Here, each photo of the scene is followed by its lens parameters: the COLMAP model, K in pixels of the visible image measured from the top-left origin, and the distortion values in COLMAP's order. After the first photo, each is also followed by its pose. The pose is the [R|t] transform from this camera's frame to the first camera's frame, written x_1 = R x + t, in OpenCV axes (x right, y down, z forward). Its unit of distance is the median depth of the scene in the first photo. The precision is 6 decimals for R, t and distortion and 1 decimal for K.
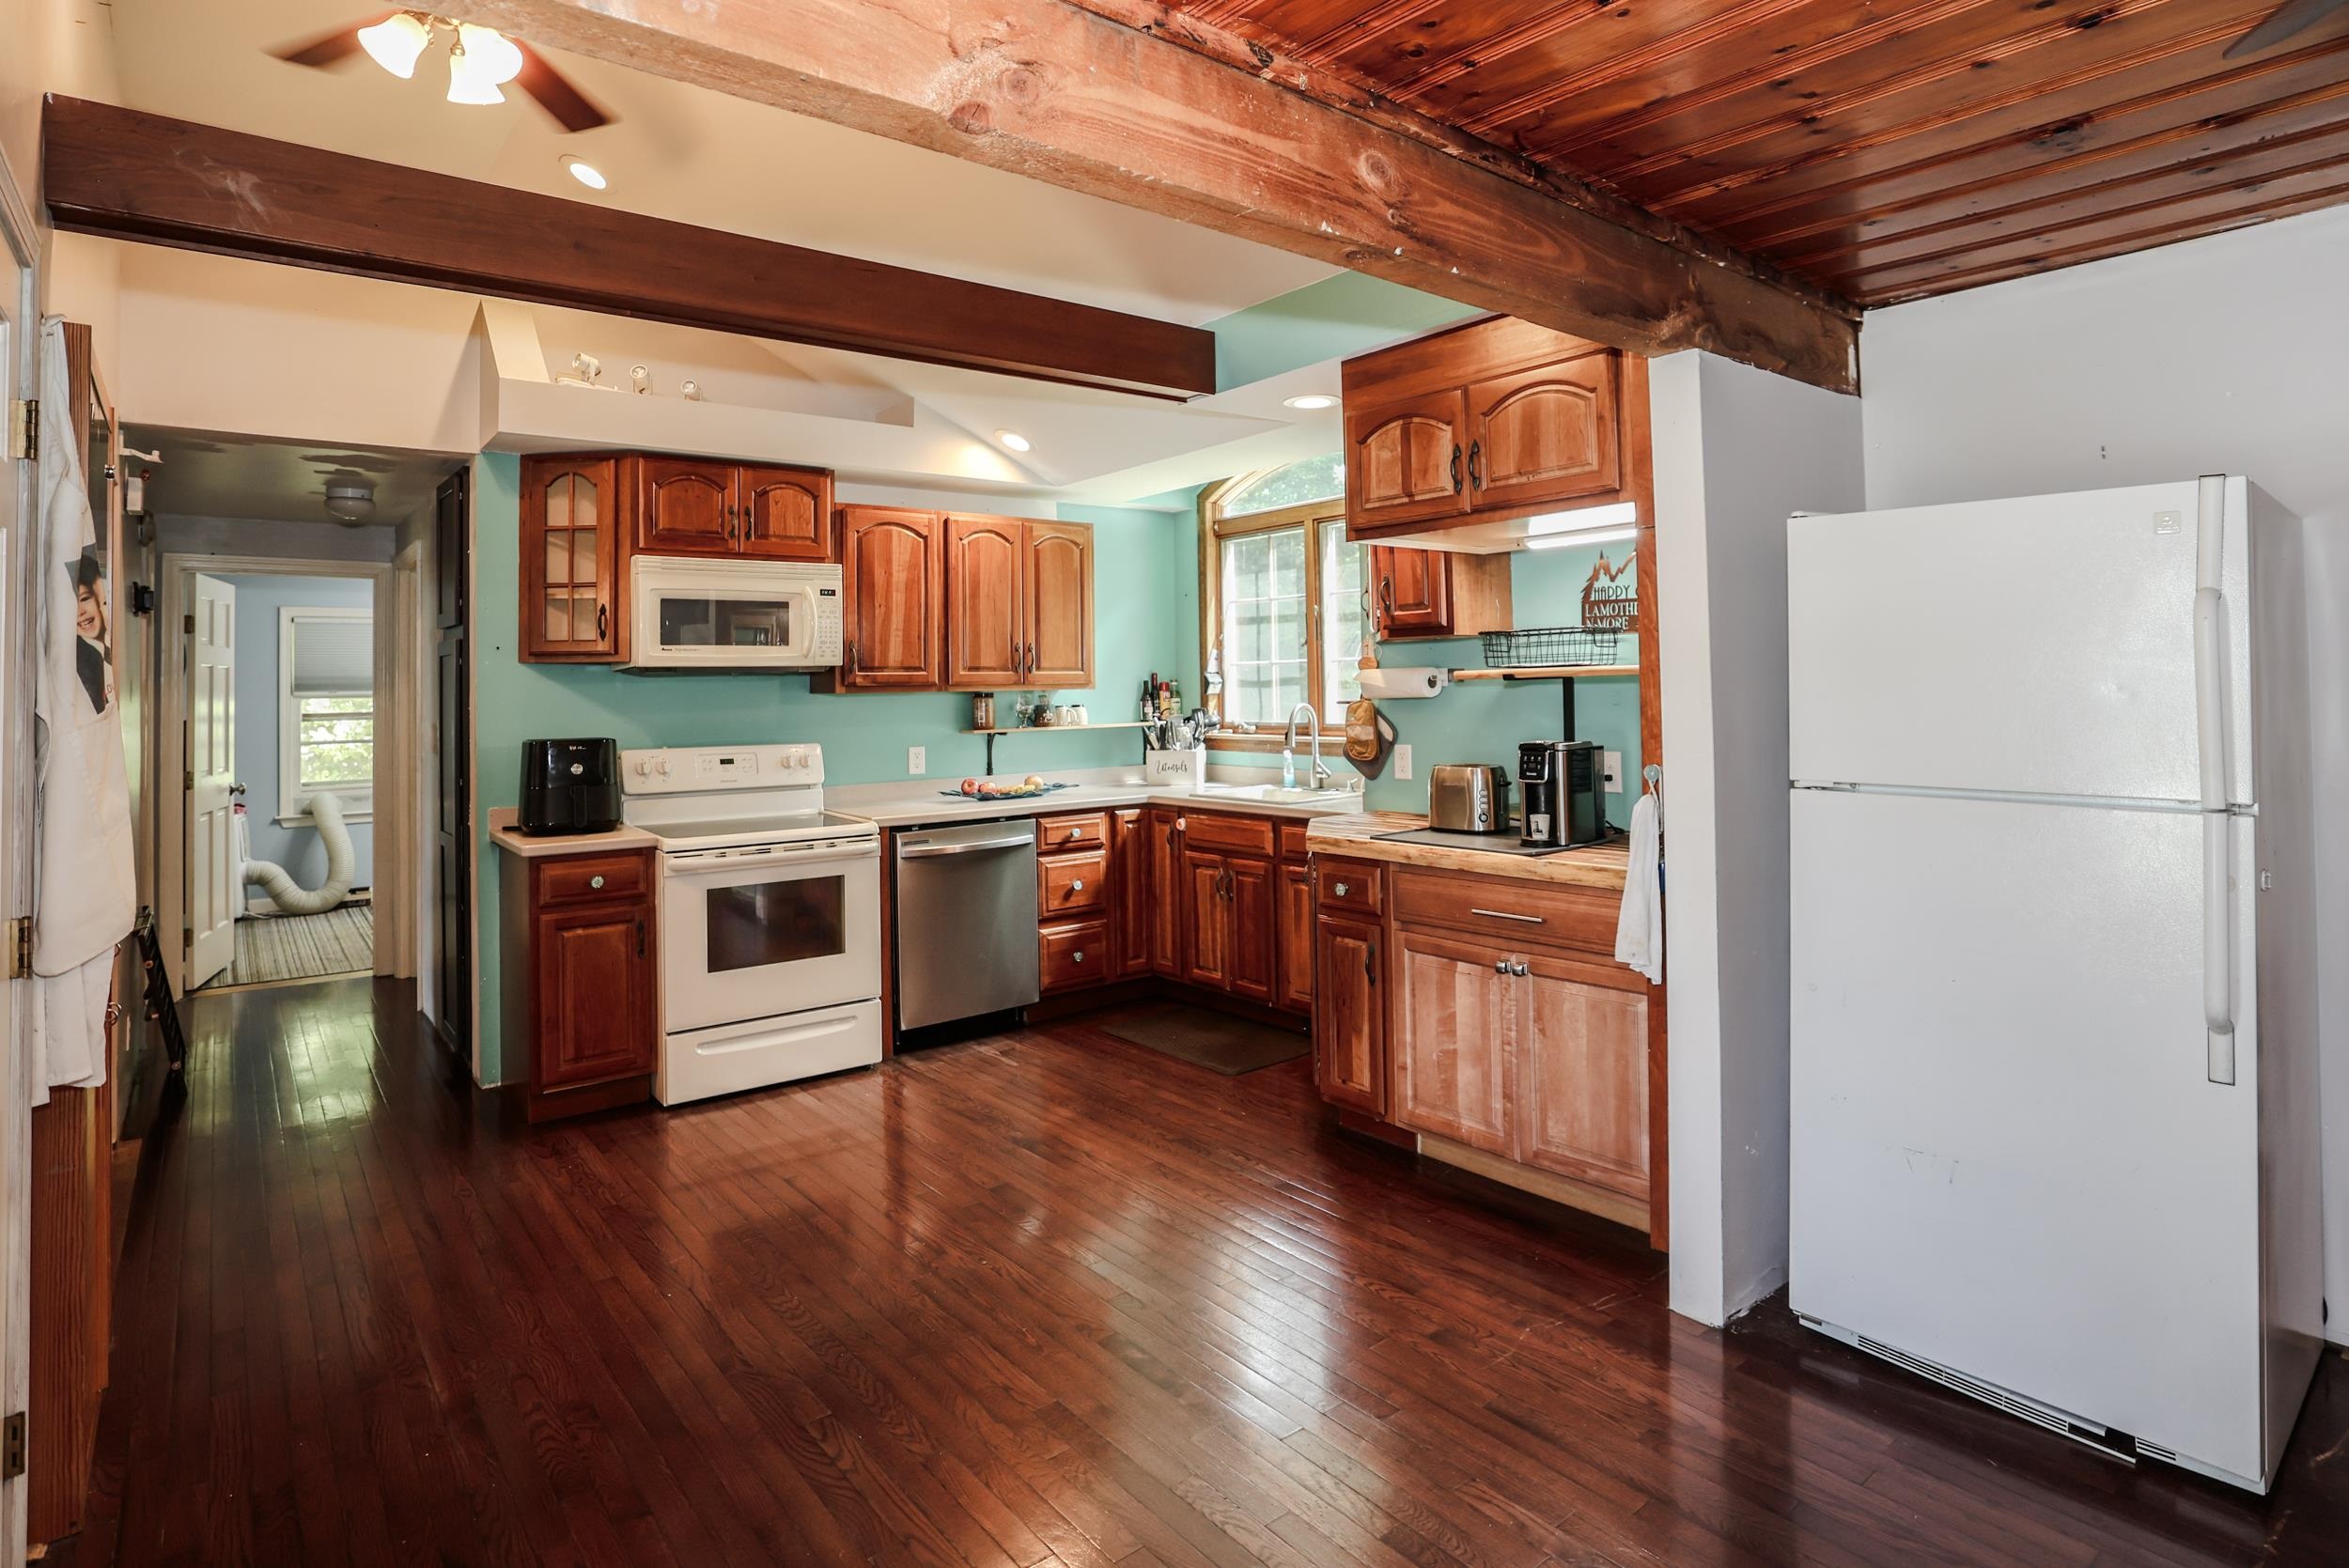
lens RADIAL K [[1251.5, 0, 1218.7], [0, 1251.5, 656.3], [0, 0, 1]] dist [-0.020559, -0.001438]
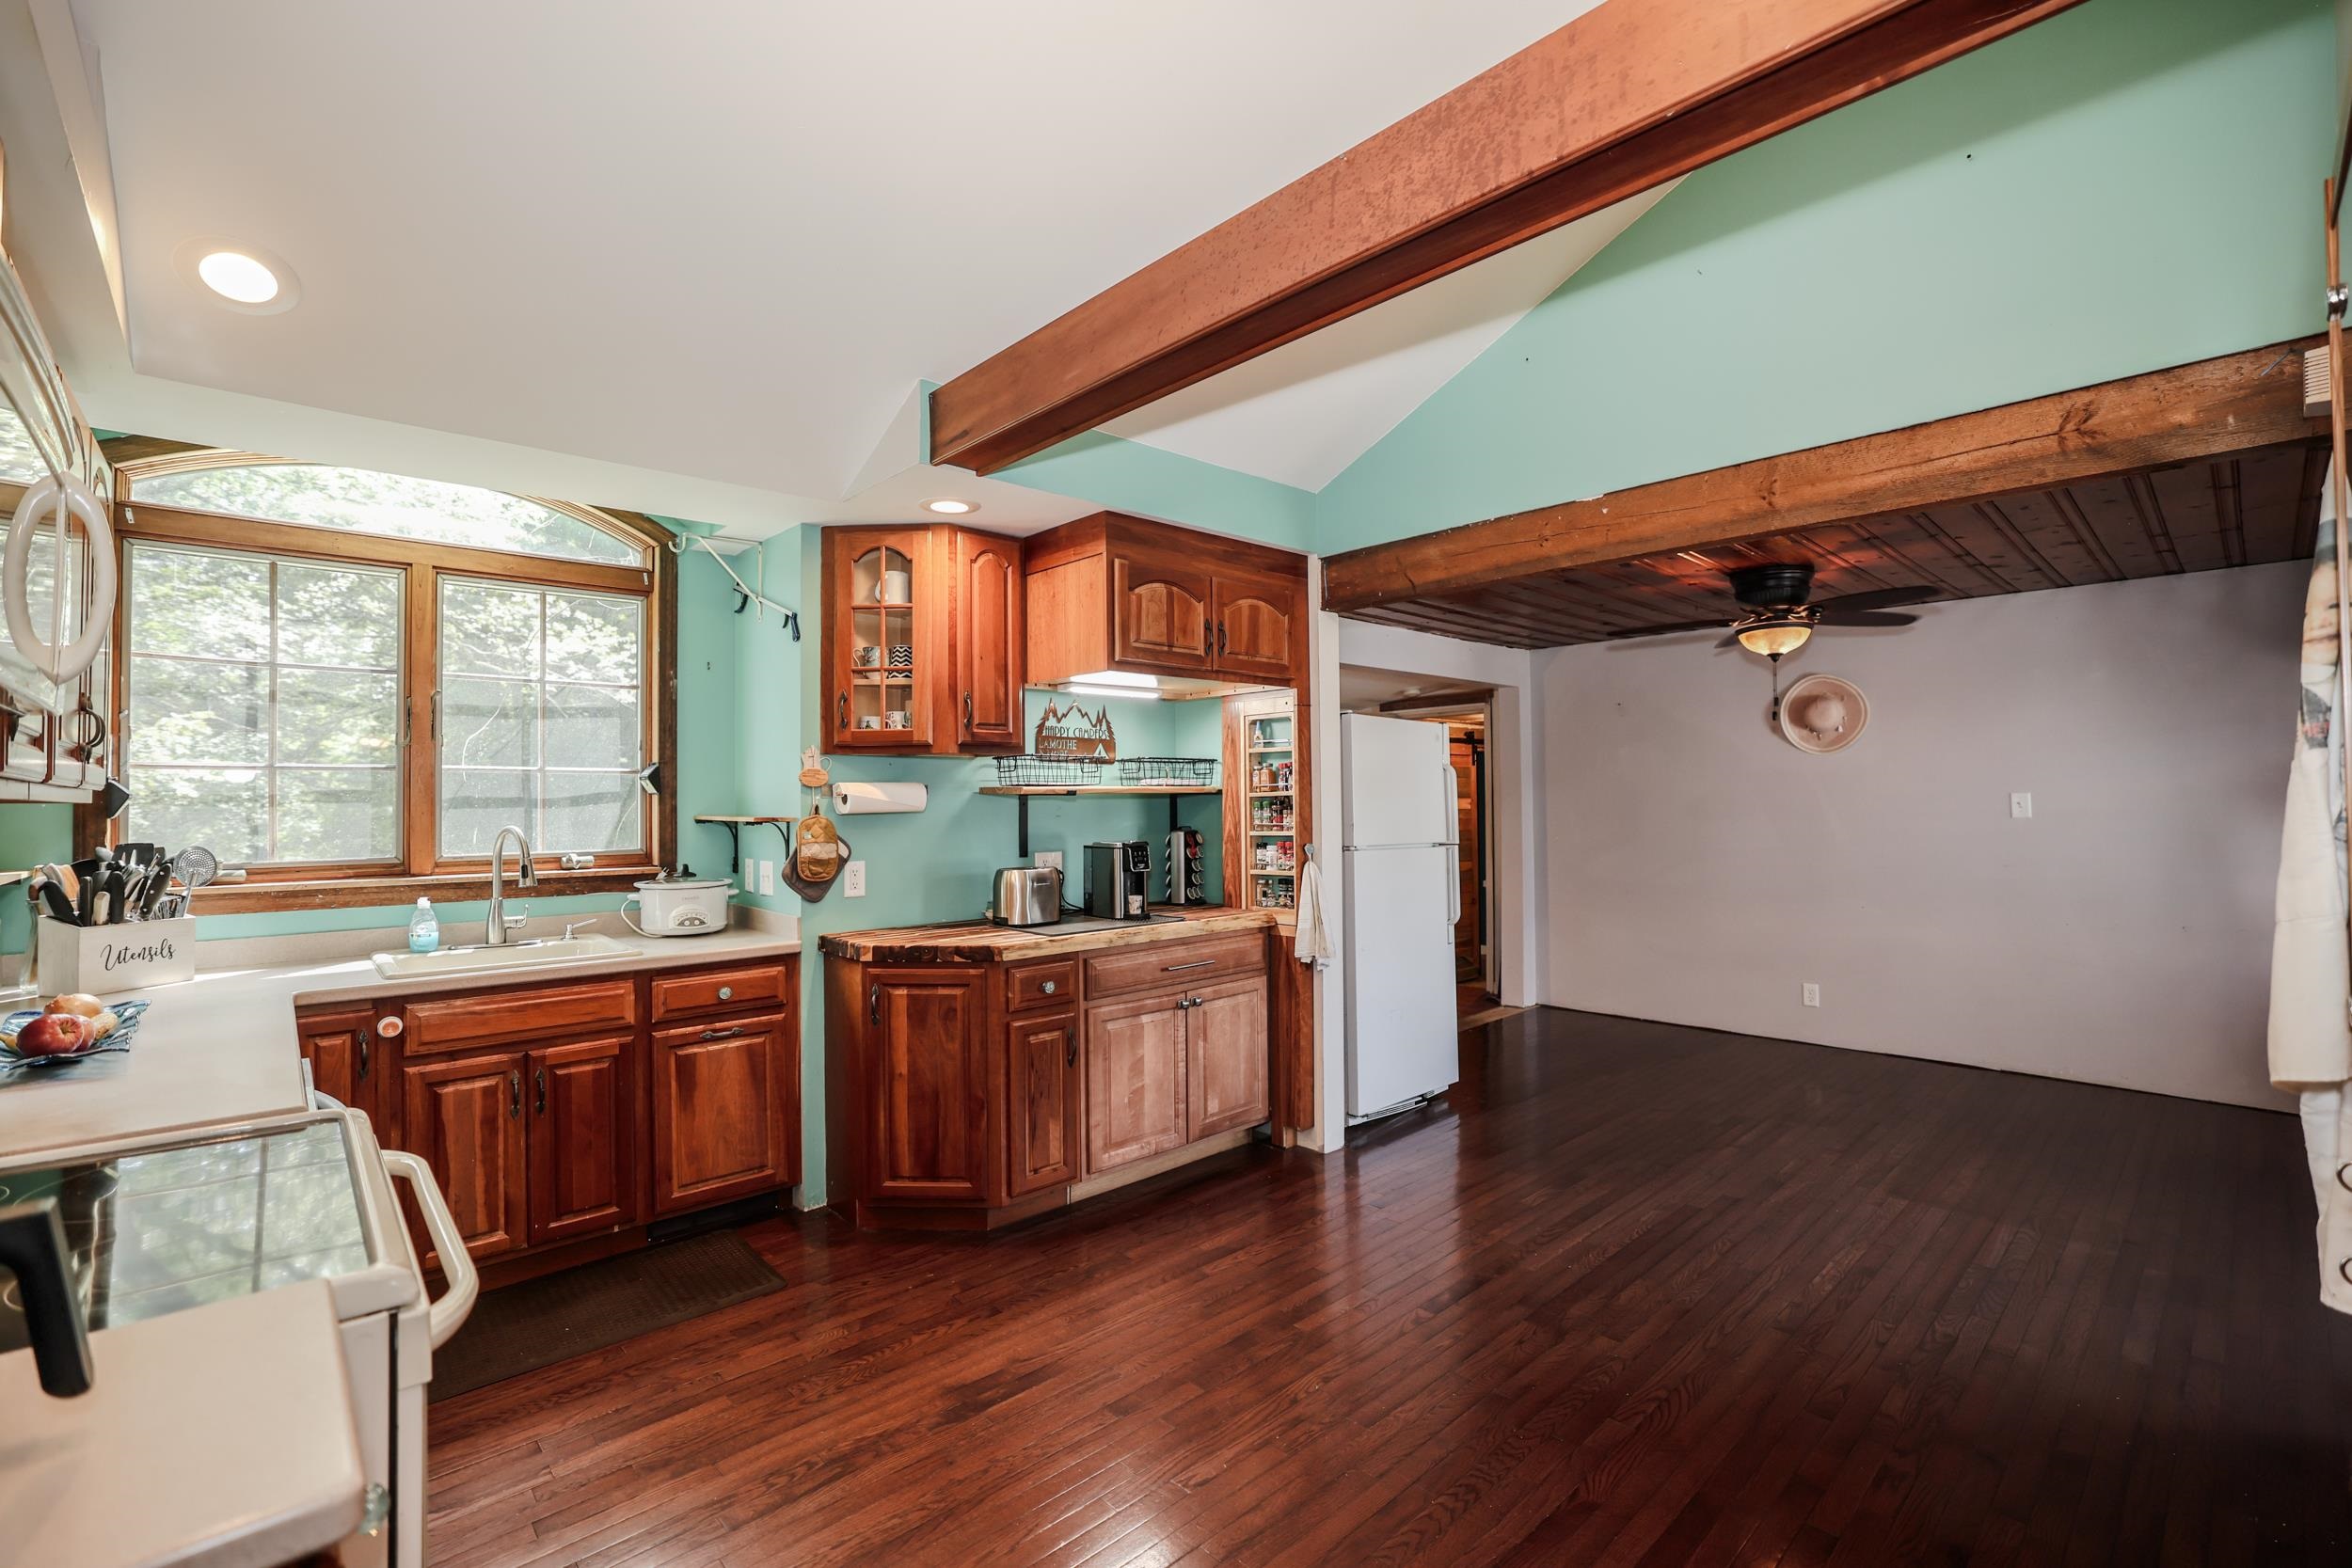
lens RADIAL K [[1035.9, 0, 1191.8], [0, 1035.9, 784.9], [0, 0, 1]] dist [-0.025441, 0.001083]
pose [[-0.062307, 0.034948, 0.997445, -0.655358], [-0.012247, 0.999285, -0.035777, 0.036015], [-0.997982, -0.014445, -0.061834, 0.768822]]
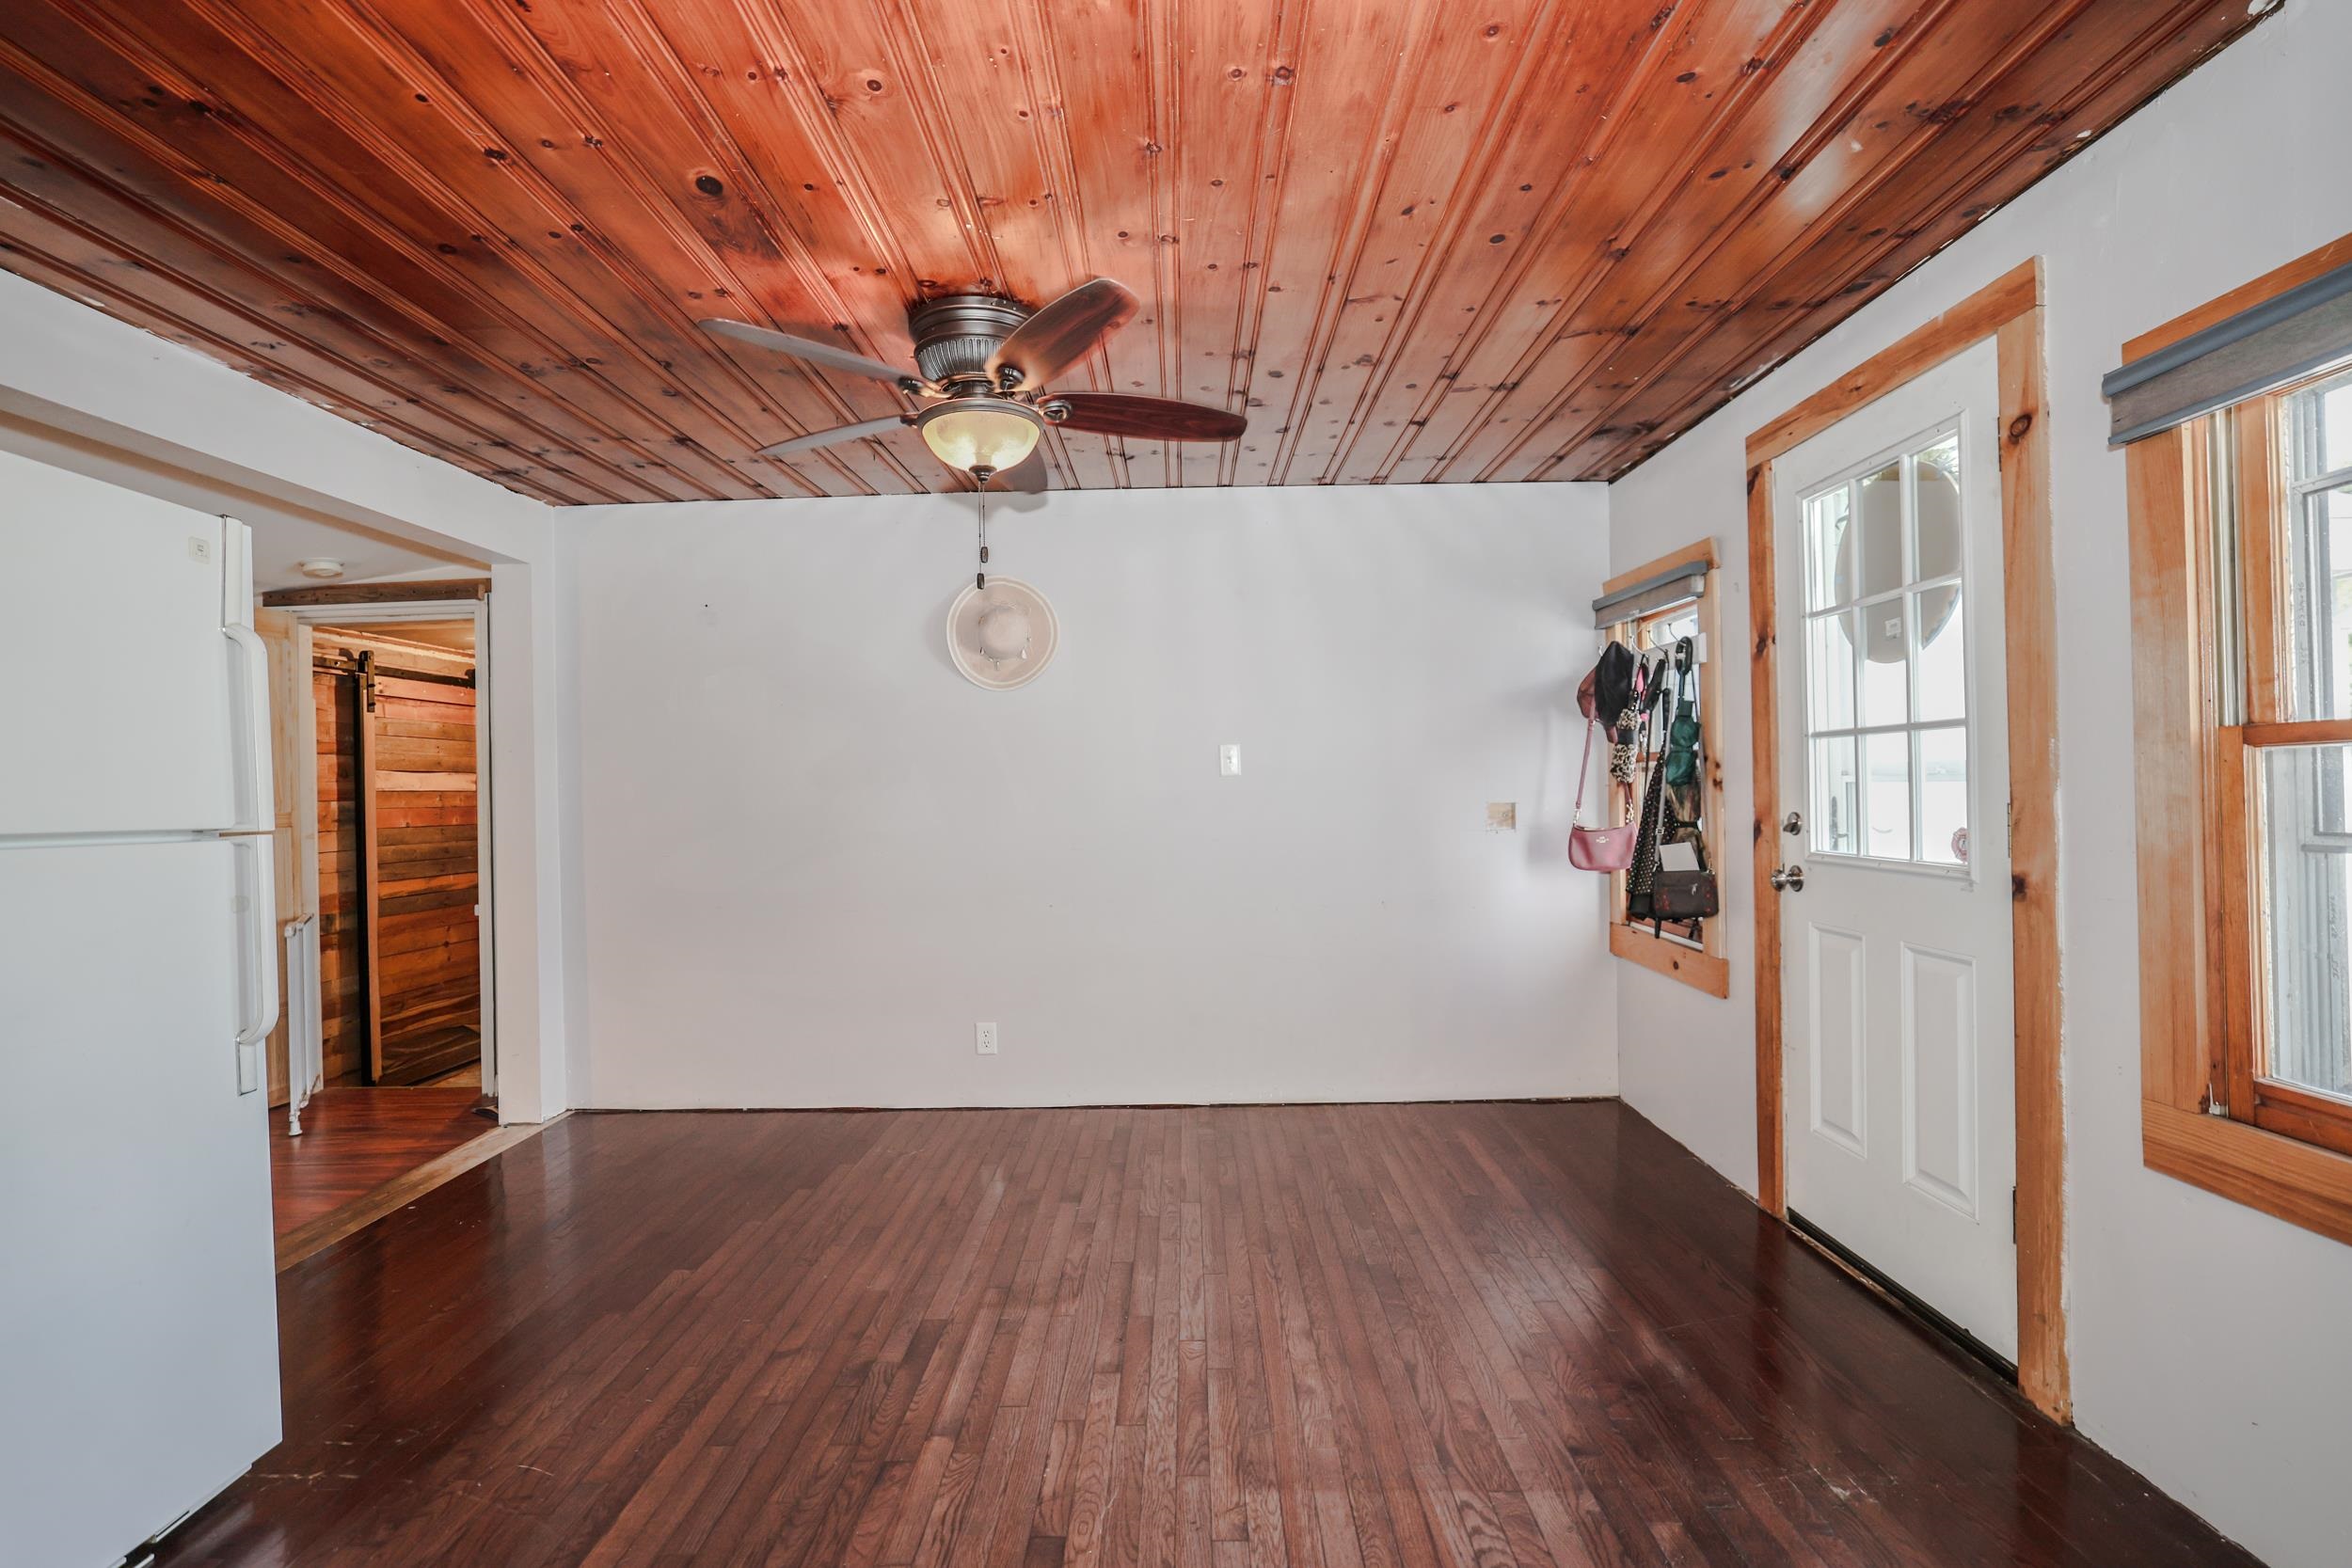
lens RADIAL K [[1035.9, 0, 1169.7], [0, 1035.9, 781.2], [0, 0, 1]] dist [-0.025441, 0.001083]
pose [[-0.761221, 0.040060, 0.647254, -0.155415], [0.020293, 0.999073, -0.037968, 0.057099], [-0.648175, -0.015767, -0.761328, 0.512202]]
